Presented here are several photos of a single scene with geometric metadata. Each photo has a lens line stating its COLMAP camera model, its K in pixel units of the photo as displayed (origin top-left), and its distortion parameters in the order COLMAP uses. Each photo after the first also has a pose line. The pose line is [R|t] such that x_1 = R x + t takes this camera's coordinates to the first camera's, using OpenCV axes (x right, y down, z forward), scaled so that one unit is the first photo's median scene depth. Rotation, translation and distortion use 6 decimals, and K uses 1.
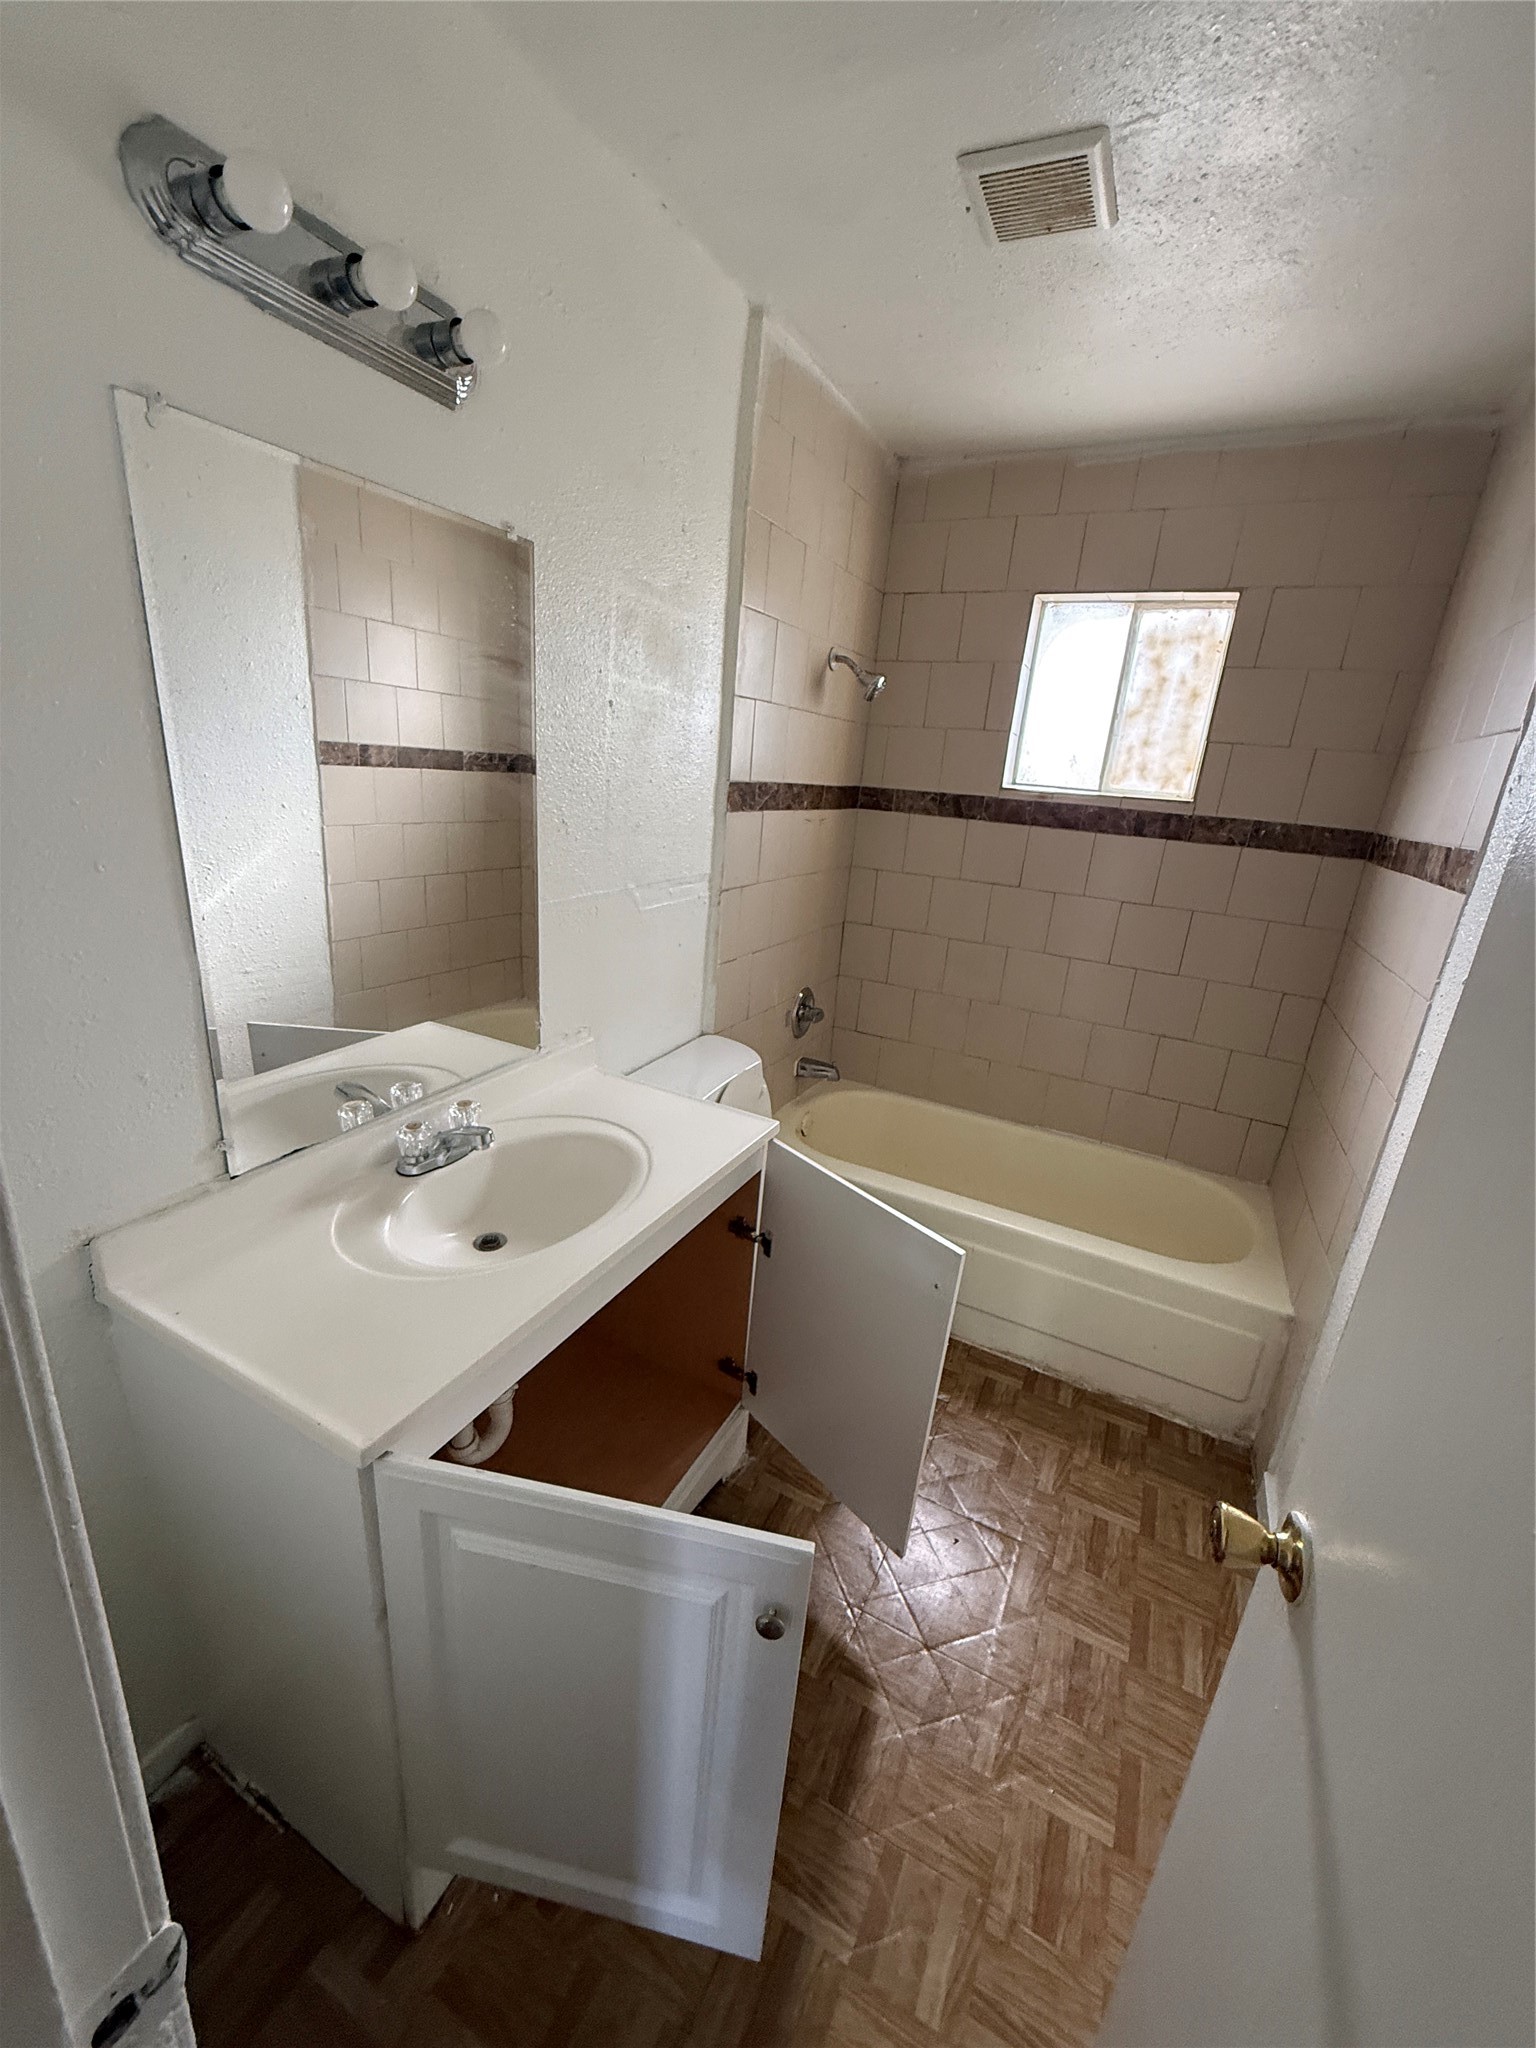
lens RADIAL K [[810.5, 0, 767.6], [0, 810.5, 1022.7], [0, 0, 1]] dist [-0.002924, -0.000018]
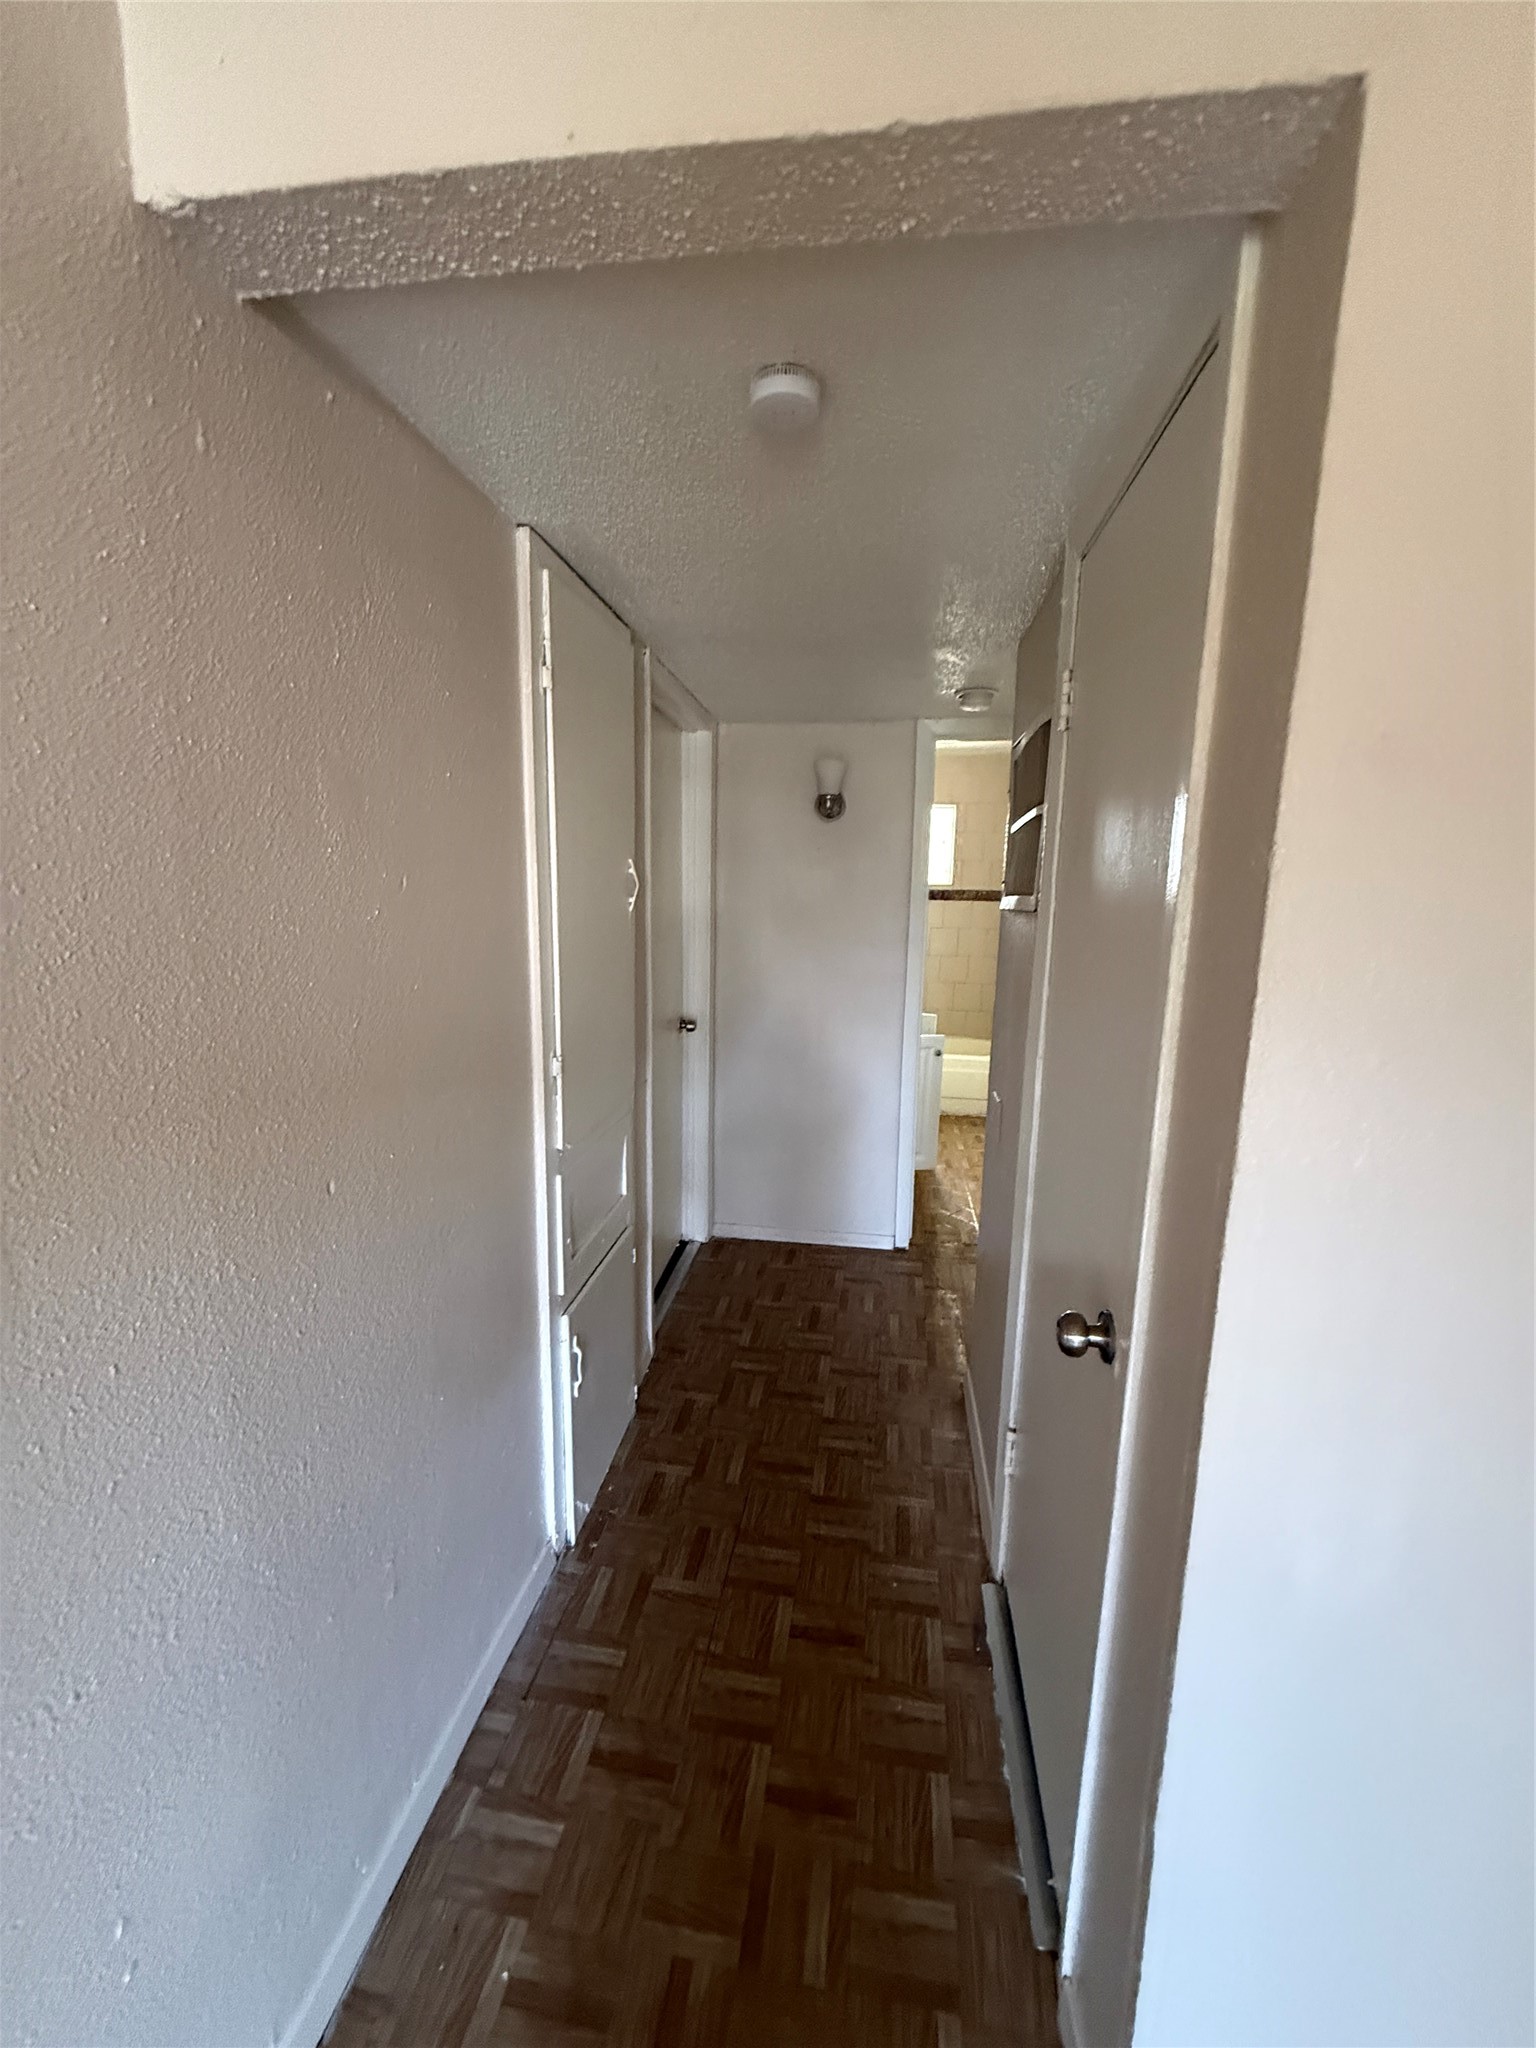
lens RADIAL K [[810.5, 0, 767.2], [0, 810.5, 1021.9], [0, 0, 1]] dist [-0.002924, -0.000018]
pose [[-0.311564, -0.237650, 0.920027, -2.252073], [0.244148, 0.915694, 0.319211, -1.119765], [-0.918324, 0.324078, -0.227275, 3.048973]]
